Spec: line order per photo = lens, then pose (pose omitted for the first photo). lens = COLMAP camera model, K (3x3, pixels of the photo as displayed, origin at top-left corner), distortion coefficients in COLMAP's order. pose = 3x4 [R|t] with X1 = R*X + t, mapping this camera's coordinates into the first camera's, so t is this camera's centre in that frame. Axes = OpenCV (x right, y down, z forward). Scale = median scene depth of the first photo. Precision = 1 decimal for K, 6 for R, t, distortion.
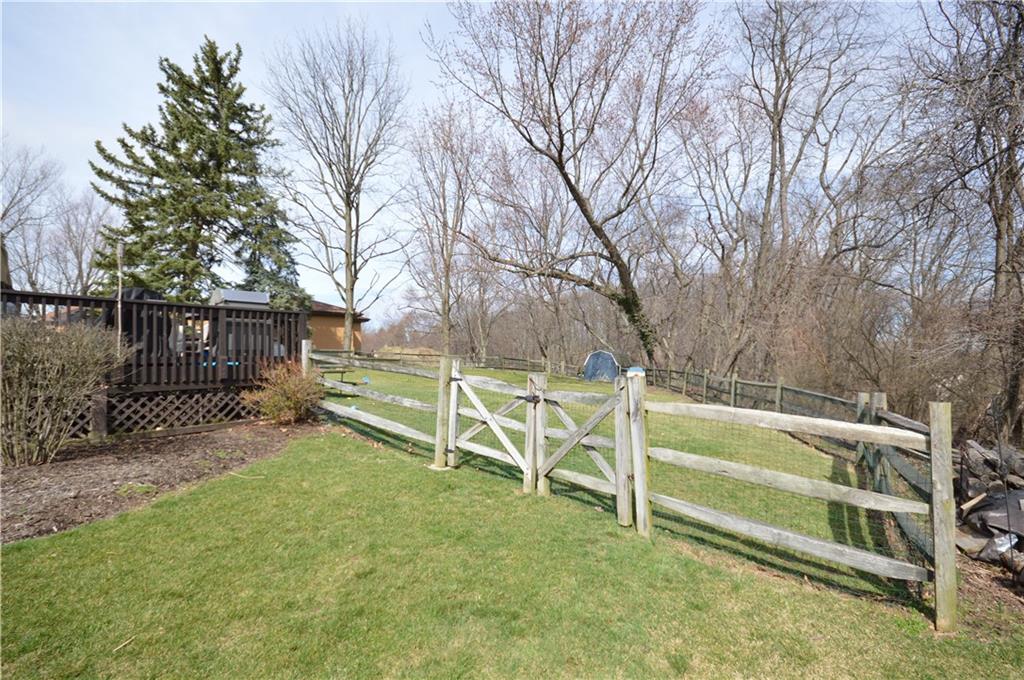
lens RADIAL K [[456.3, 0, 510.1], [0, 456.3, 344.3], [0, 0, 1]] dist [0.003677, -0.013047]
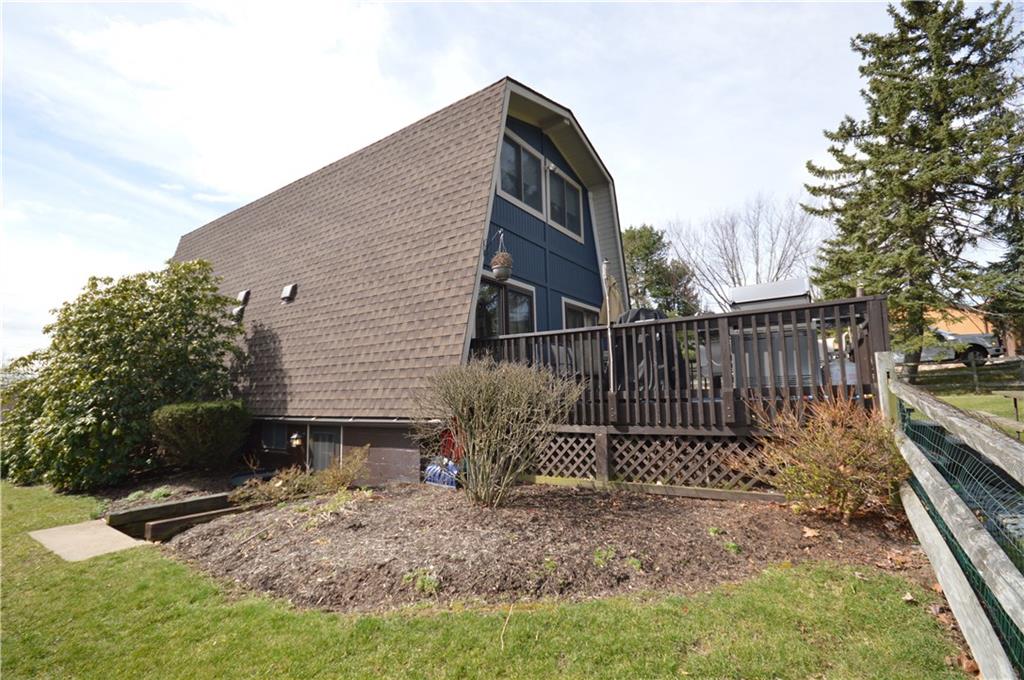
lens RADIAL K [[456.3, 0, 510.1], [0, 456.3, 344.3], [0, 0, 1]] dist [0.003677, -0.013047]
pose [[0.092236, -0.087878, -0.991852, 0.000757], [0.063082, 0.994613, -0.082257, -0.000960], [0.993737, -0.054981, 0.097283, 0.215659]]
